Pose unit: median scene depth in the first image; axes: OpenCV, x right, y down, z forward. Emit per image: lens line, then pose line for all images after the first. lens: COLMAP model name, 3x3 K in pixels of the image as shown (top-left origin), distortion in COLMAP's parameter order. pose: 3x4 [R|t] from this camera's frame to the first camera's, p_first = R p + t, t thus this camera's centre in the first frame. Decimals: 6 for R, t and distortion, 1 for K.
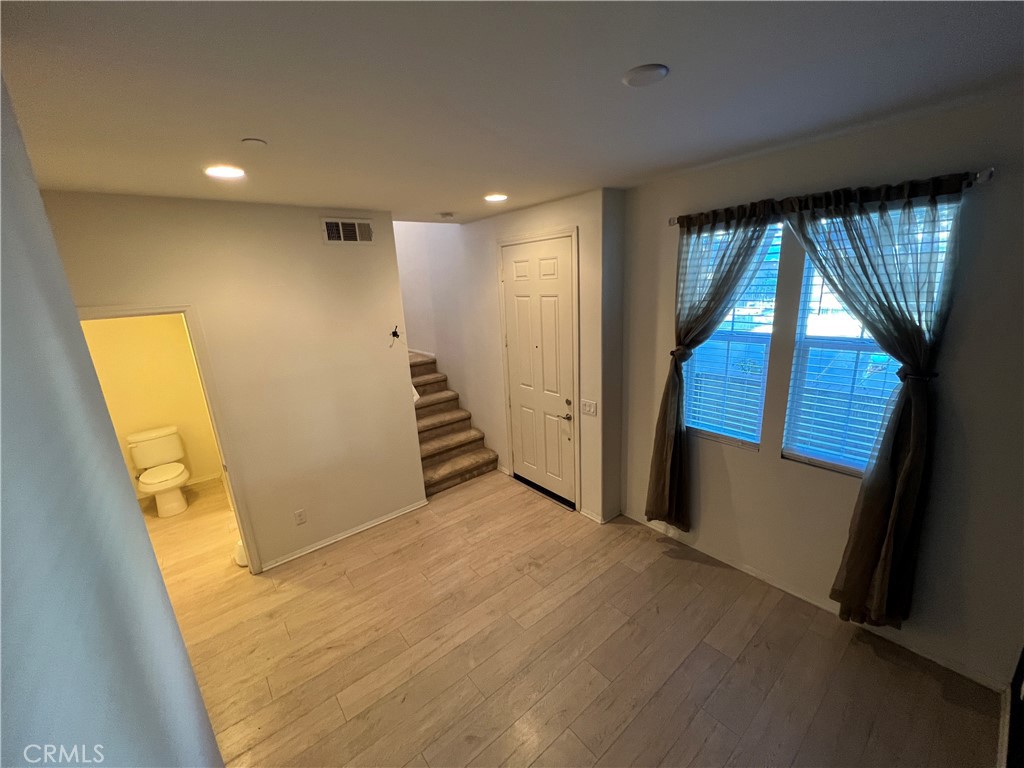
lens RADIAL K [[408.1, 0, 512.1], [0, 408.1, 390.3], [0, 0, 1]] dist [0.000482, 0.000626]
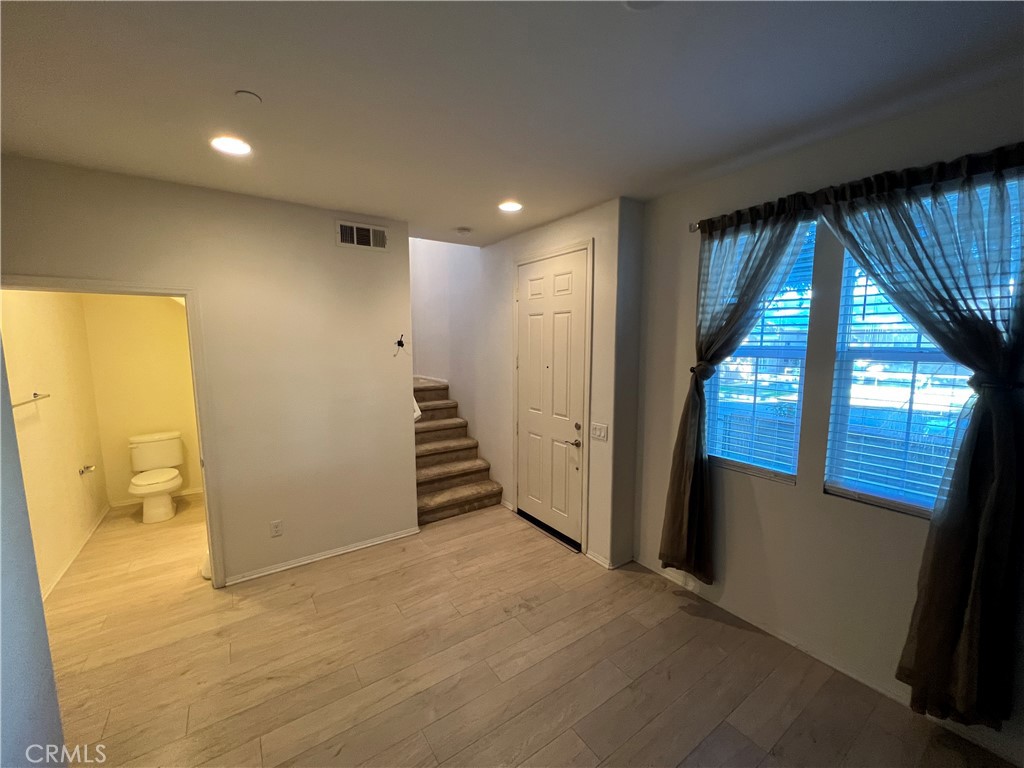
lens RADIAL K [[408.1, 0, 512.0], [0, 408.1, 390.4], [0, 0, 1]] dist [0.000482, 0.000626]
pose [[0.995438, 0.061011, -0.073357, 0.065567], [-0.070538, 0.988302, -0.135219, 0.102048], [0.064249, 0.139776, 0.988097, 0.093954]]
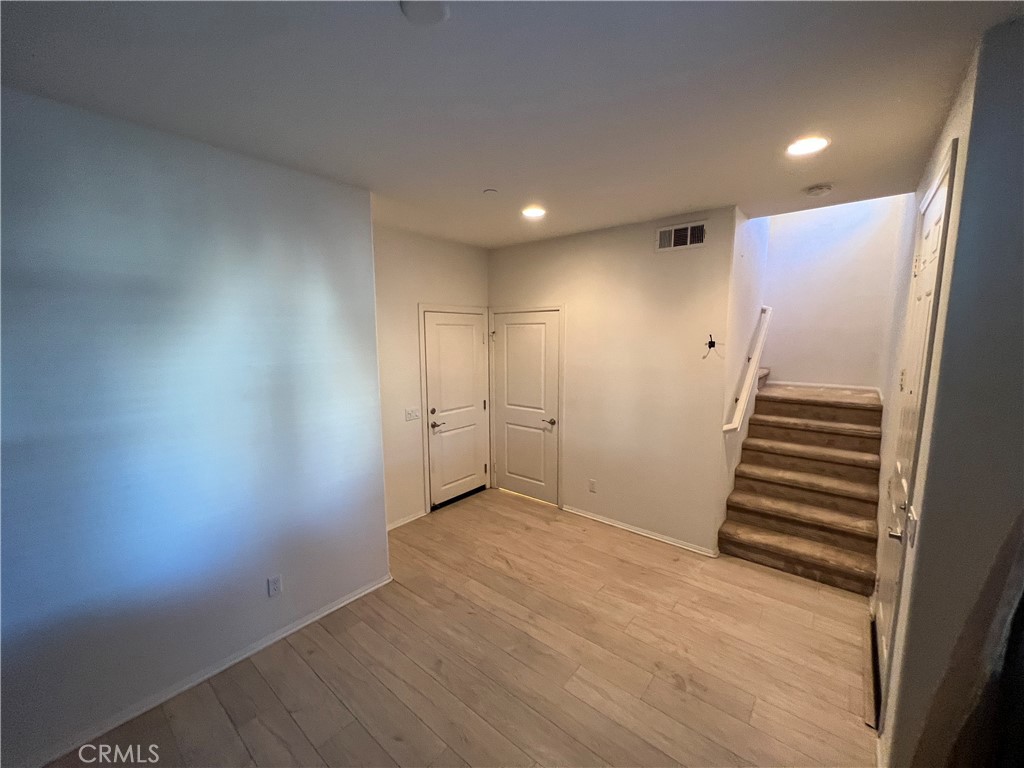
lens RADIAL K [[408.1, 0, 514.9], [0, 408.1, 388.4], [0, 0, 1]] dist [0.000482, 0.000626]
pose [[0.201127, 0.180111, -0.962865, 0.598478], [-0.263793, 0.956597, 0.123836, -0.052869], [0.943378, 0.229090, 0.239909, 0.497973]]
